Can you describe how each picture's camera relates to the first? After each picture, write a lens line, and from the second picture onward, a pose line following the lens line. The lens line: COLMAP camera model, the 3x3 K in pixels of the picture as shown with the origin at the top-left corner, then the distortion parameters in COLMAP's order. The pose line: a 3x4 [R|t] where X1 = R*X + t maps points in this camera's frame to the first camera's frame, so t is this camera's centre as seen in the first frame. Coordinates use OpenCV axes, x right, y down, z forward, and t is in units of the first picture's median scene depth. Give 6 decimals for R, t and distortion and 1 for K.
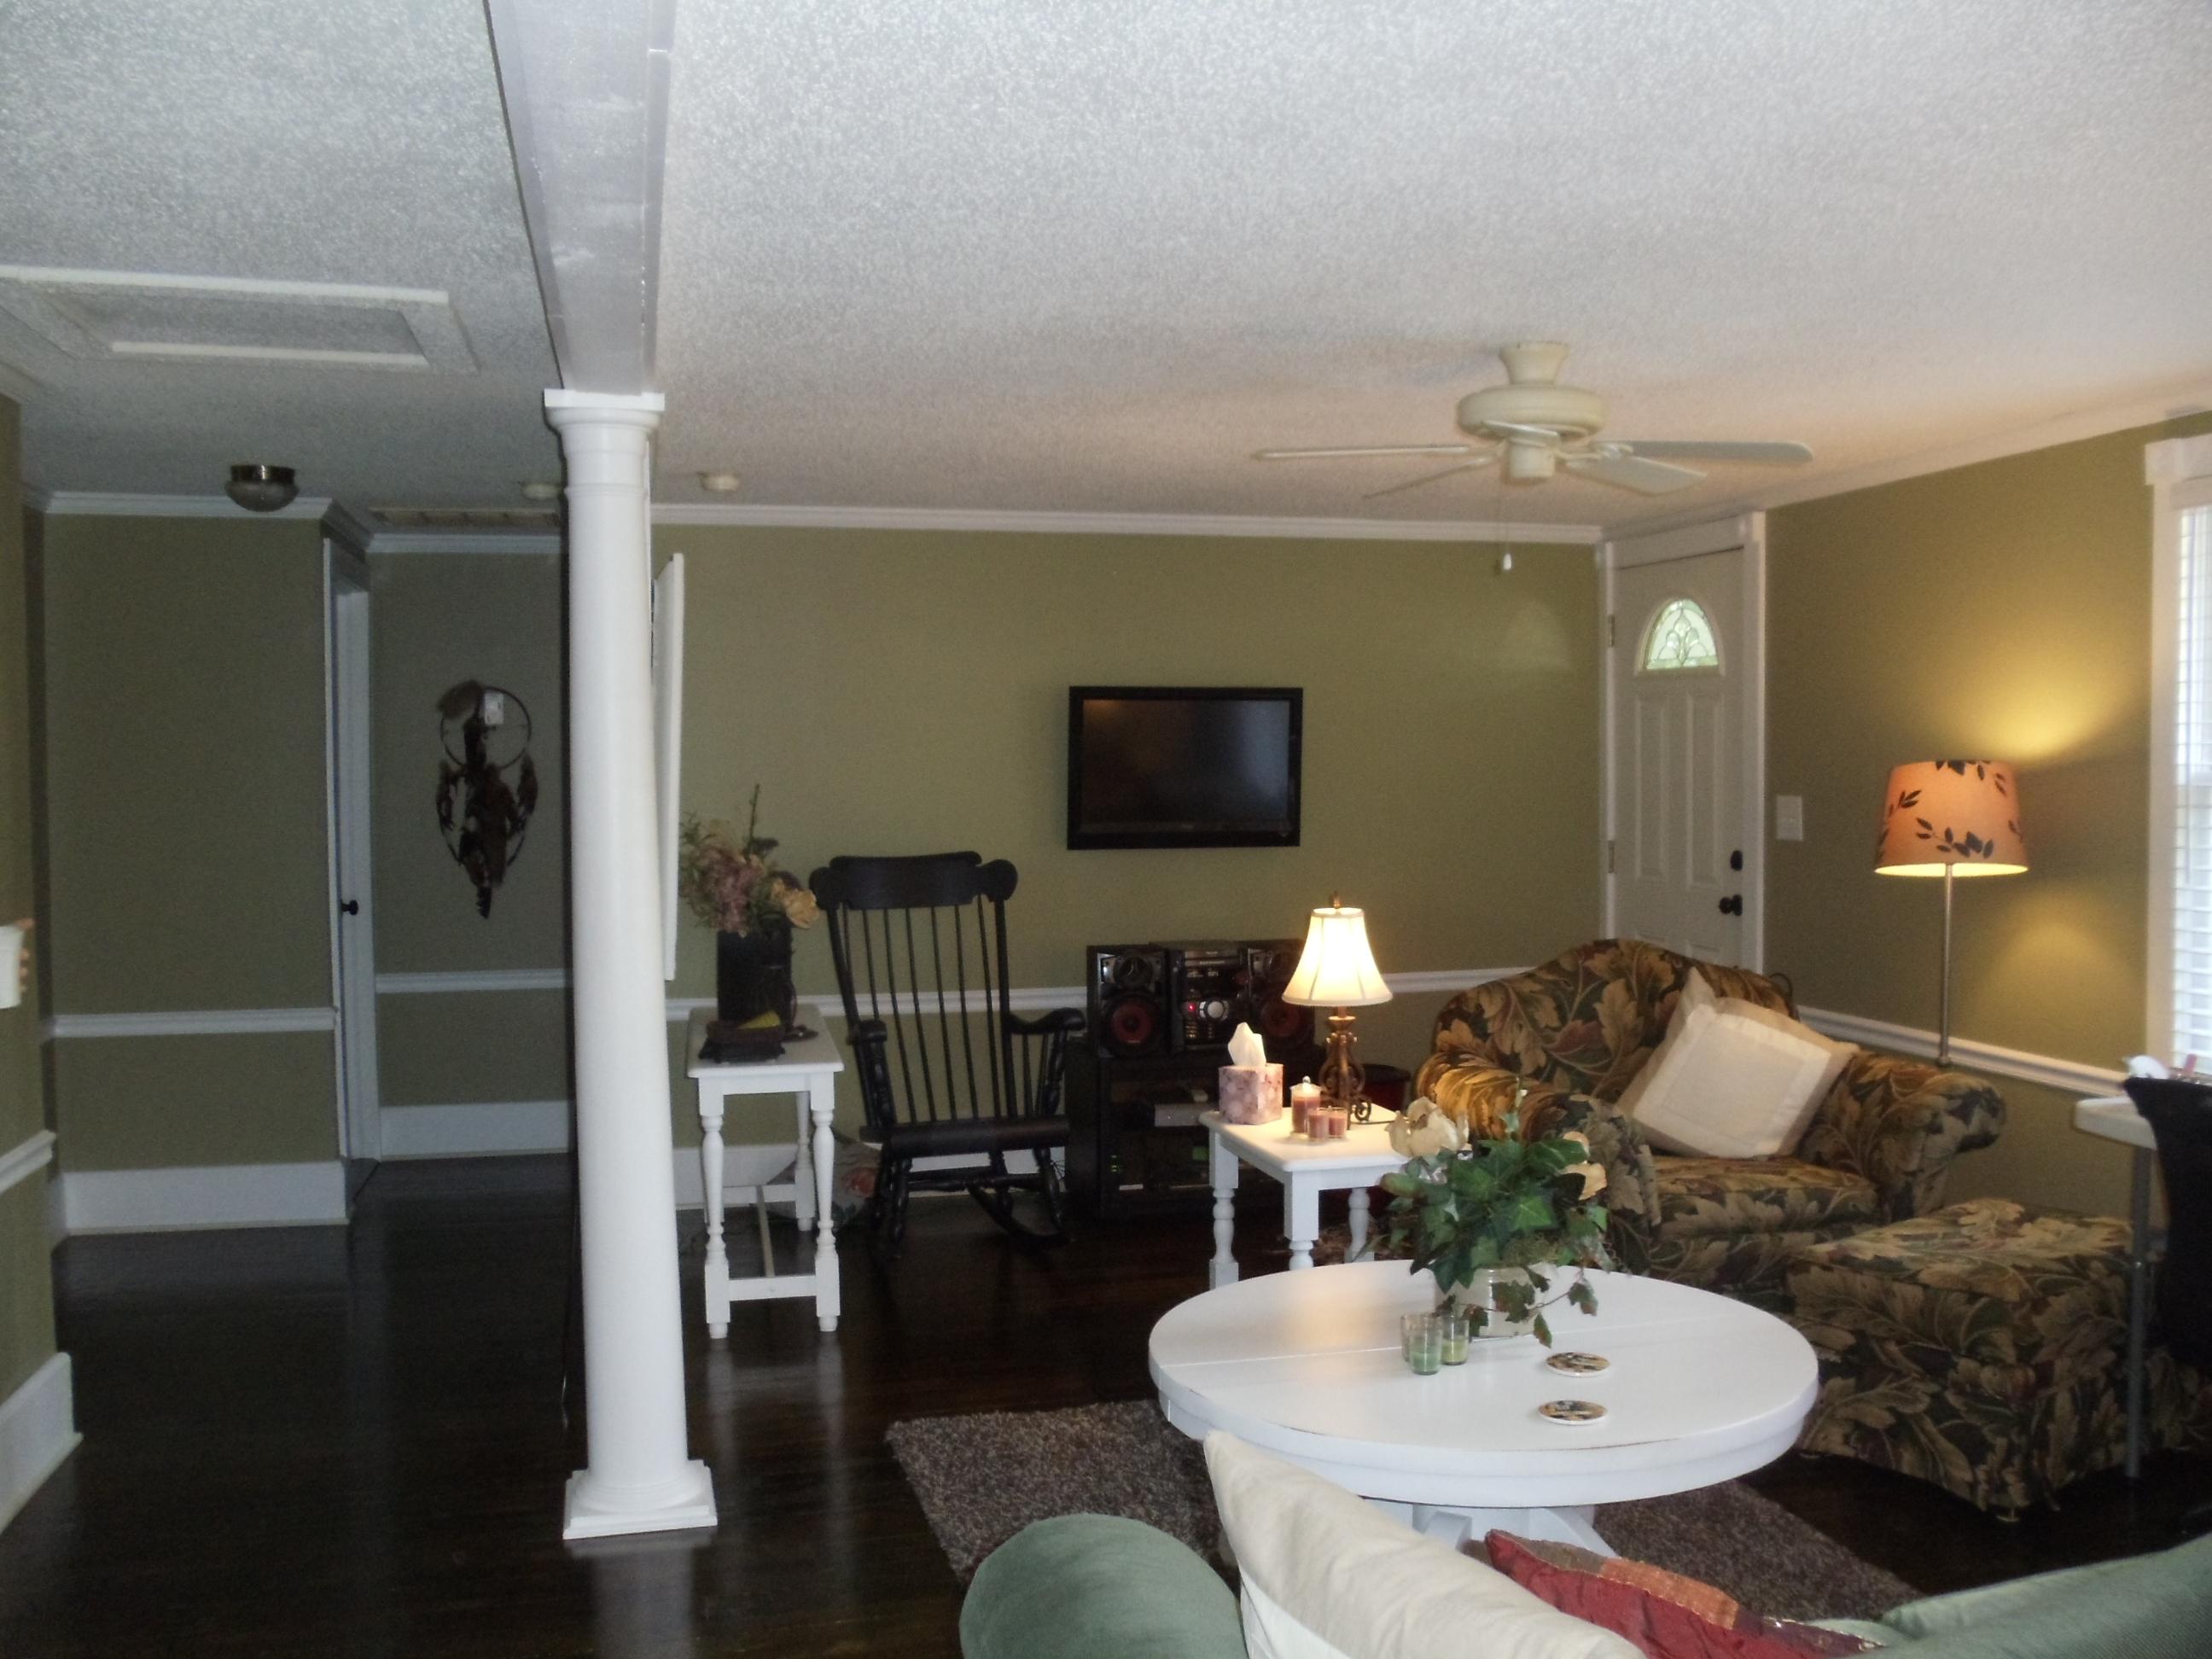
lens RADIAL K [[2145.2, 0, 1108.4], [0, 2145.2, 755.4], [0, 0, 1]] dist [0.074273, 0.006395]
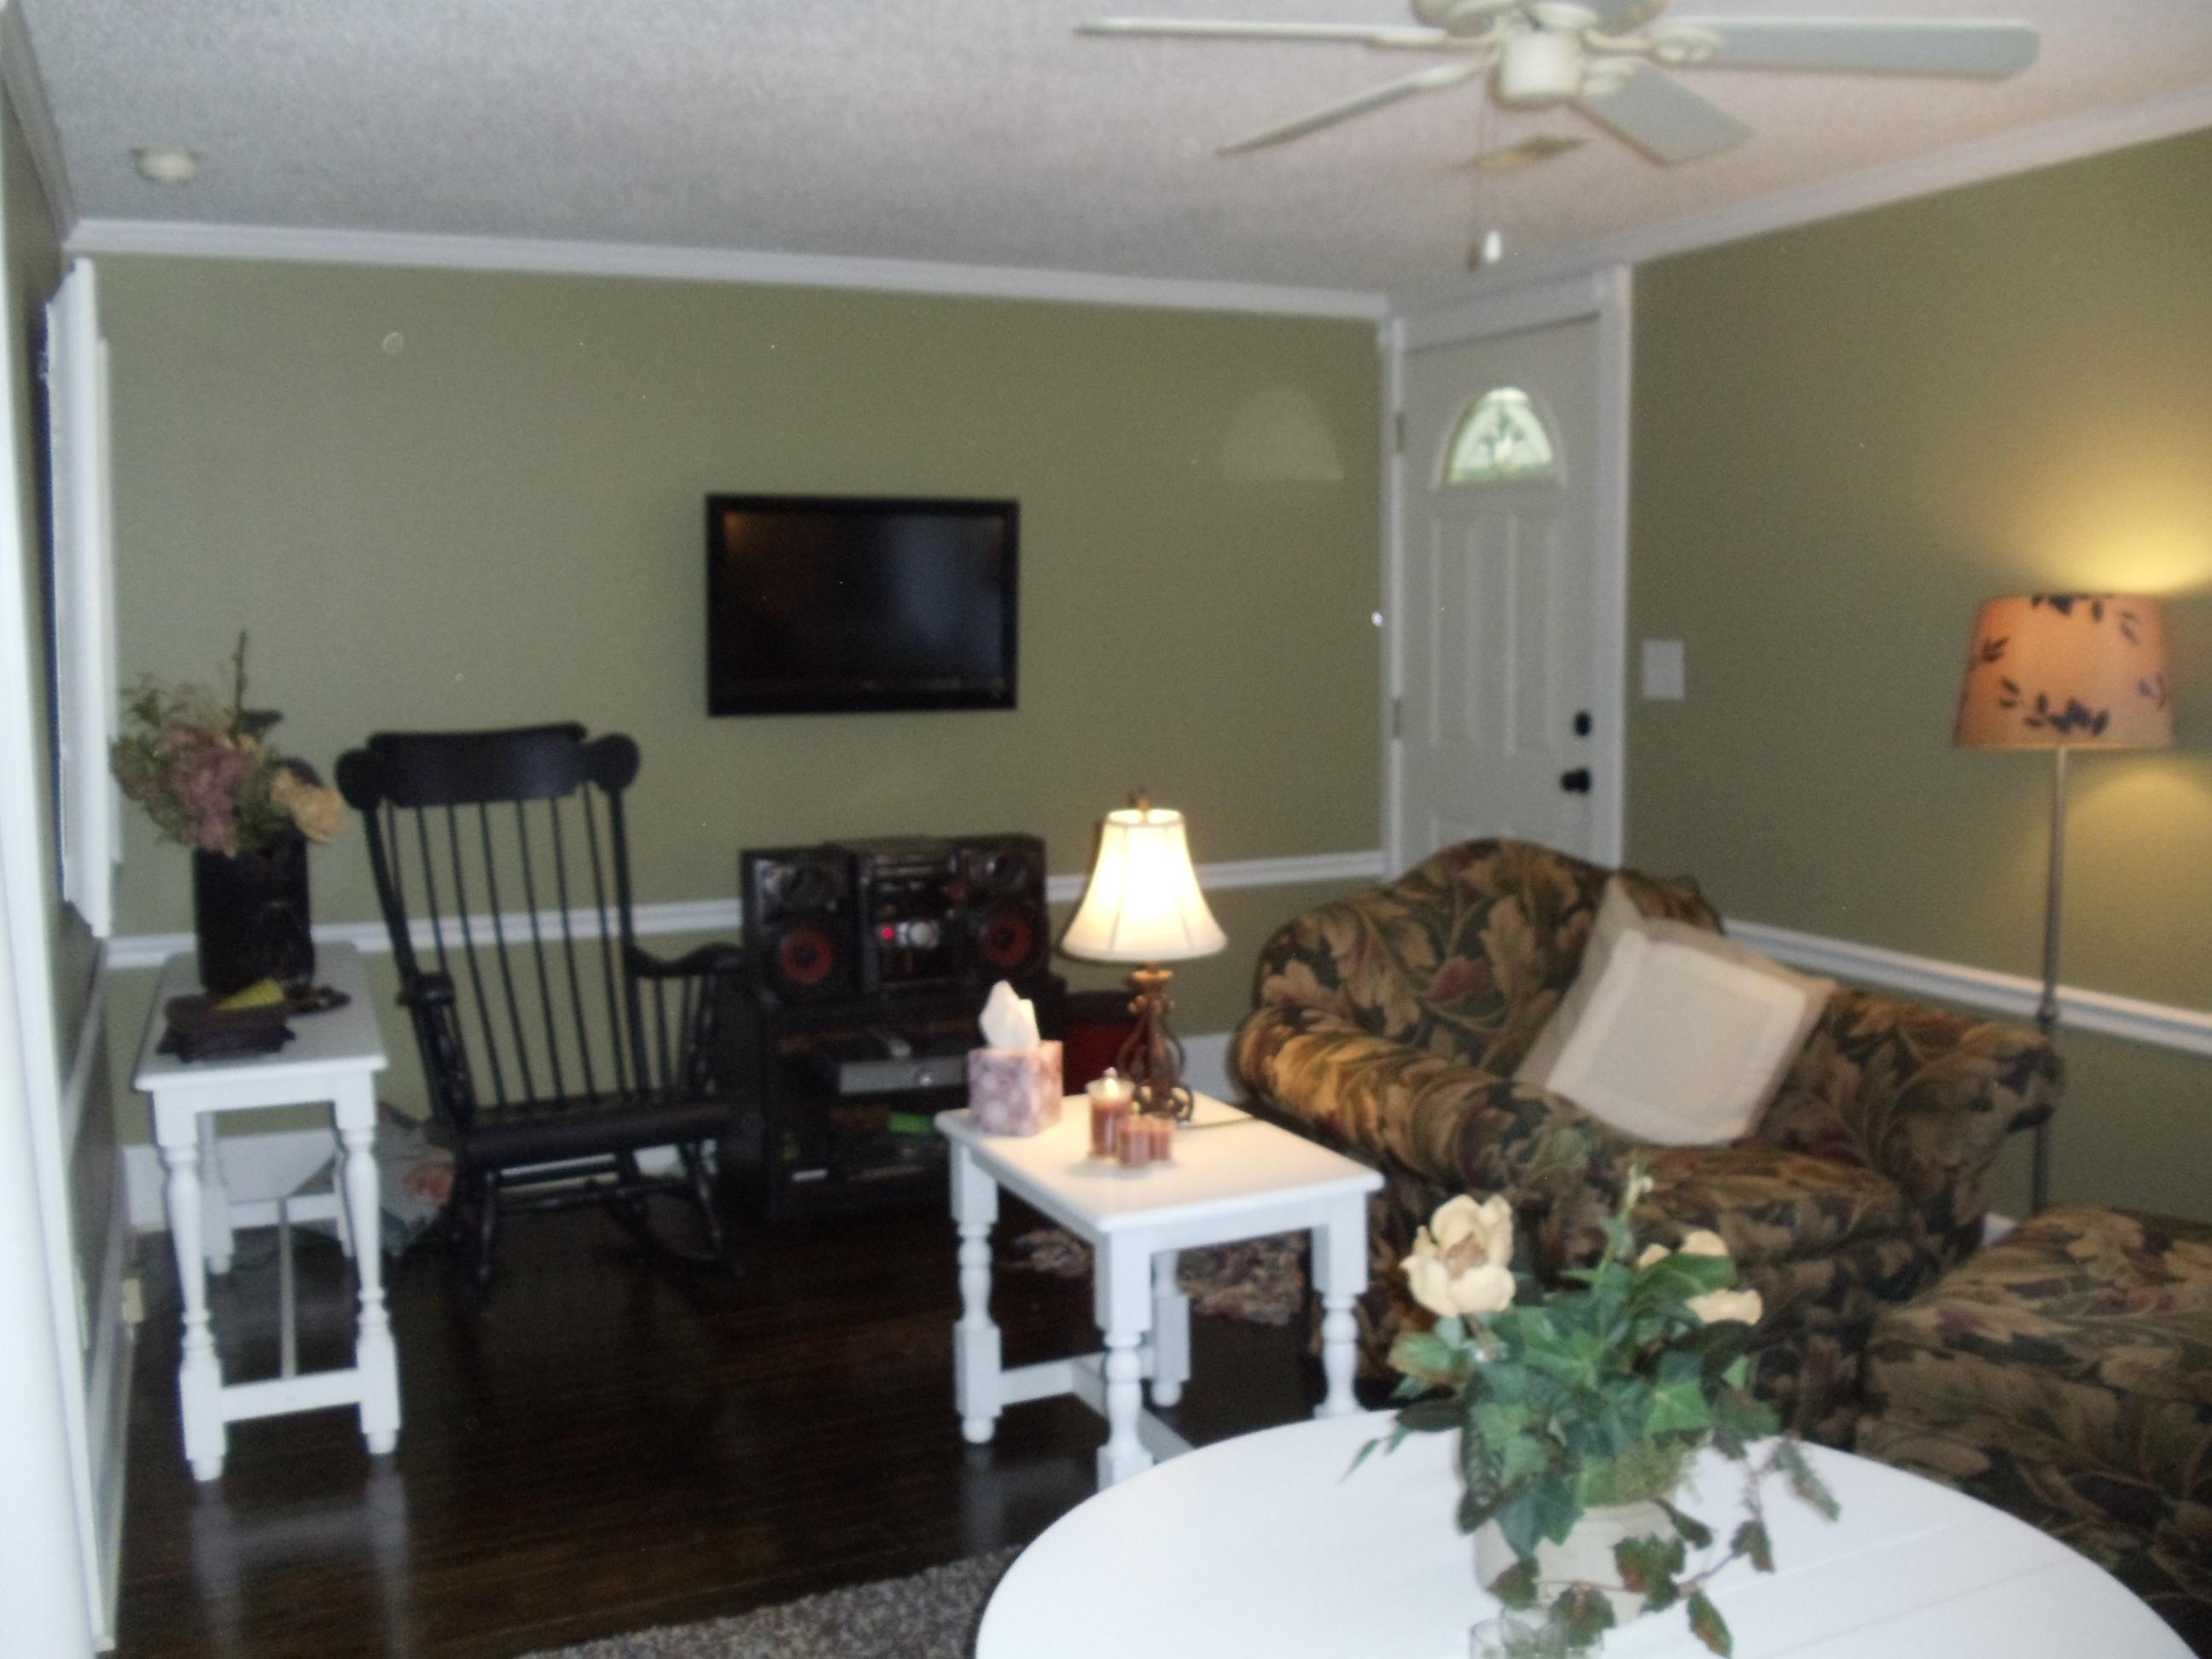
lens RADIAL K [[2041.0, 0, 1107.3], [0, 2041.0, 856.1], [0, 0, 1]] dist [-0.000369, -0.113506]
pose [[0.980512, -0.024770, 0.194892, -0.027719], [0.001040, 0.992660, 0.120930, 0.007944], [-0.196457, -0.118371, 0.973341, 0.367842]]
